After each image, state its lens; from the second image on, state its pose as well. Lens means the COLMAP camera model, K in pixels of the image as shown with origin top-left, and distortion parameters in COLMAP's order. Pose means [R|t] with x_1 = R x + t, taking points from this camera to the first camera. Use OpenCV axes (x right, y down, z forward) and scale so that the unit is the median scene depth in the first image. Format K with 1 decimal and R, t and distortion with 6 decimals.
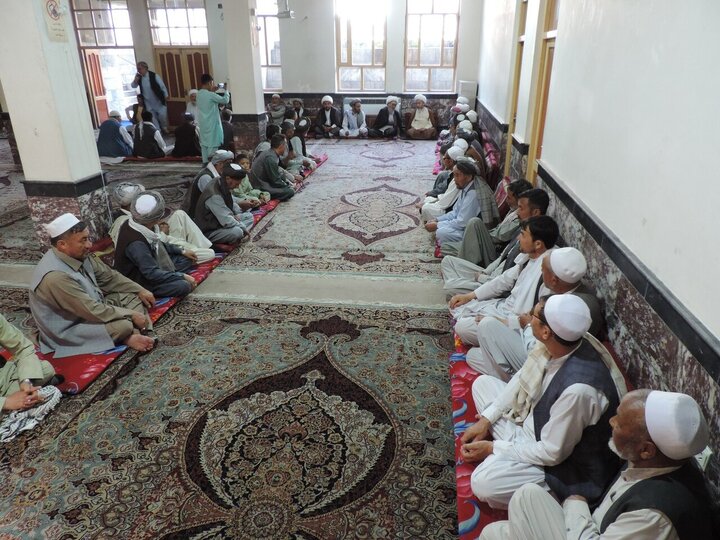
lens RADIAL K [[514.2, 0, 361.8], [0, 514.2, 270.6], [0, 0, 1]] dist [-0.015237, -0.000928]
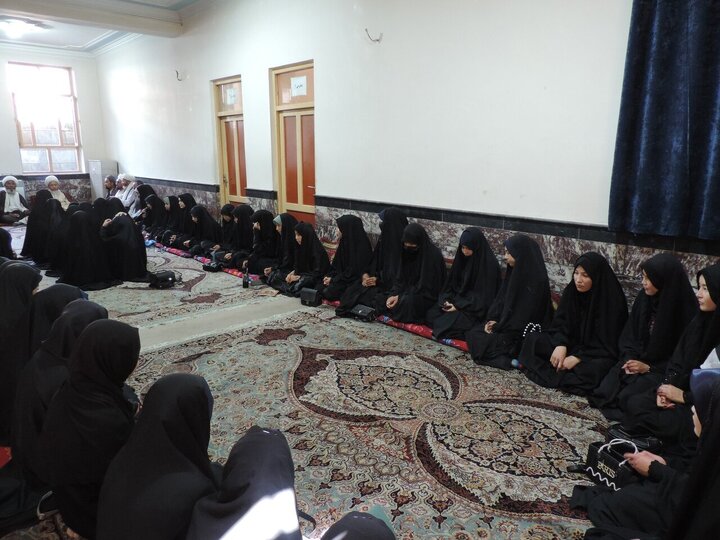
lens RADIAL K [[518.2, 0, 362.5], [0, 518.2, 267.2], [0, 0, 1]] dist [-0.008744, 0.000794]
pose [[0.643787, -0.161752, 0.747913, -0.680318], [0.294702, 0.954420, -0.047259, 0.069931], [-0.706179, 0.250836, 0.662112, 0.079604]]
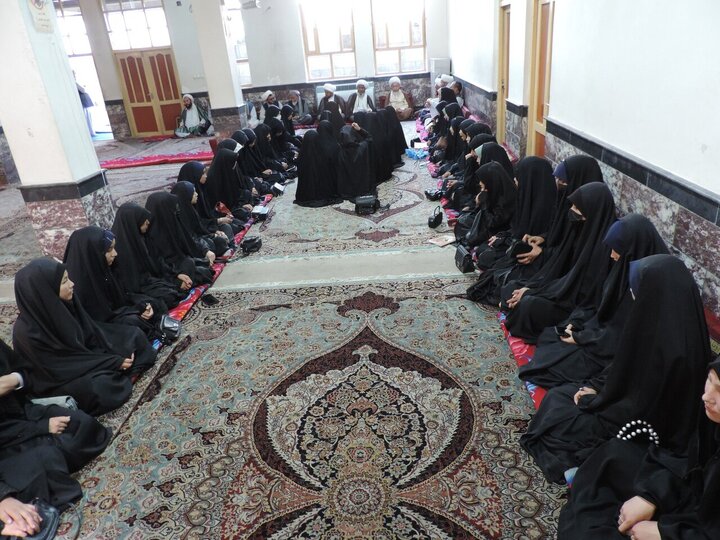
lens RADIAL K [[514.2, 0, 361.8], [0, 514.2, 270.6], [0, 0, 1]] dist [-0.015237, -0.000928]
pose [[0.992934, -0.107407, 0.050459, -0.101516], [0.106918, 0.994192, 0.012310, 0.032356], [-0.051488, -0.006828, 0.998650, 0.030672]]
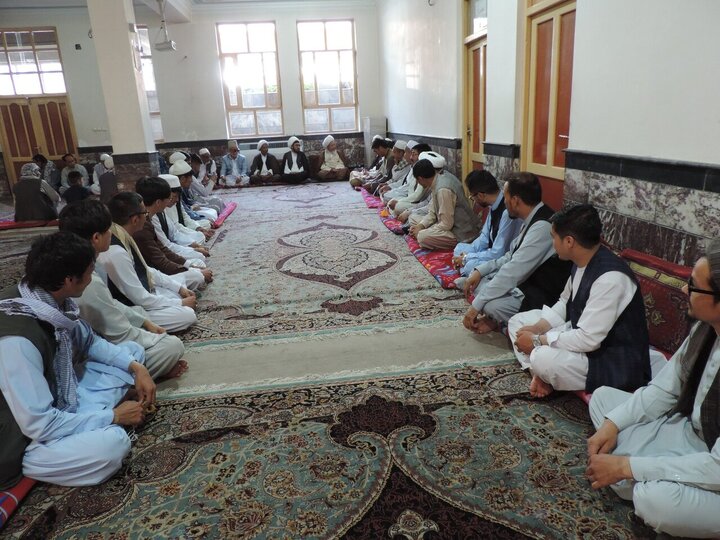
lens RADIAL K [[512.2, 0, 360.6], [0, 512.2, 273.3], [0, 0, 1]] dist [-0.013687, -0.004716]
pose [[0.966043, -0.114525, 0.231615, -0.175892], [0.140940, 0.984866, -0.100869, 0.004021], [-0.216557, 0.130087, 0.967564, 0.381566]]
